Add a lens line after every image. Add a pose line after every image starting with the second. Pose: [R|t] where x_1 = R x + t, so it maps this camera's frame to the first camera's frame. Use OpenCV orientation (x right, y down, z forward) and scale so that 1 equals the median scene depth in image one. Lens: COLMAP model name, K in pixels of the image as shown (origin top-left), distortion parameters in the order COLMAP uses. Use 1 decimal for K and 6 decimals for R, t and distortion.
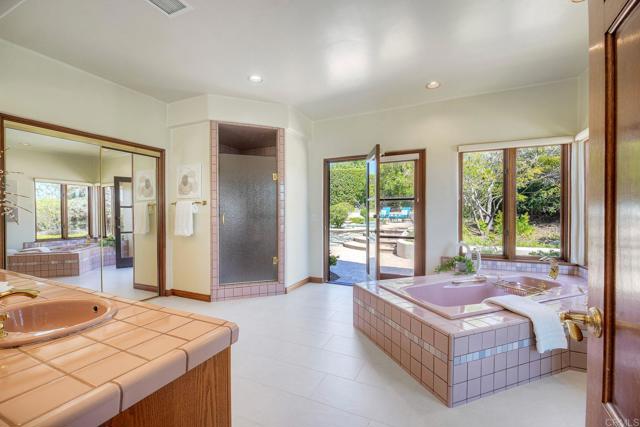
lens RADIAL K [[266.2, 0, 320.6], [0, 266.2, 214.7], [0, 0, 1]] dist [-0.012615, 0.000483]
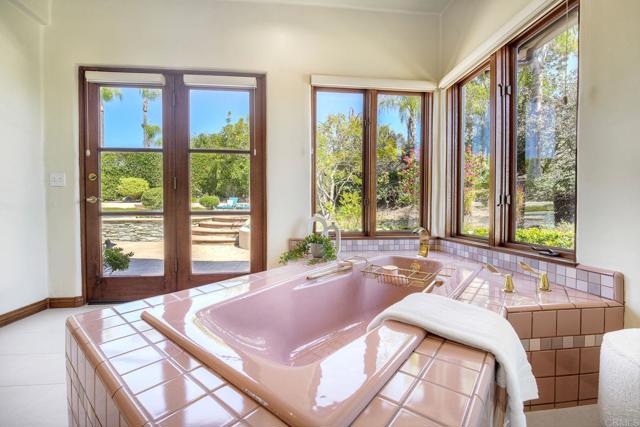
lens RADIAL K [[266.2, 0, 320.0], [0, 266.2, 214.2], [0, 0, 1]] dist [-0.012615, 0.000483]
pose [[0.855142, -0.009843, 0.518300, 0.184844], [0.000158, 0.999825, 0.018727, 0.087906], [-0.518394, -0.015933, 0.854994, 0.409590]]
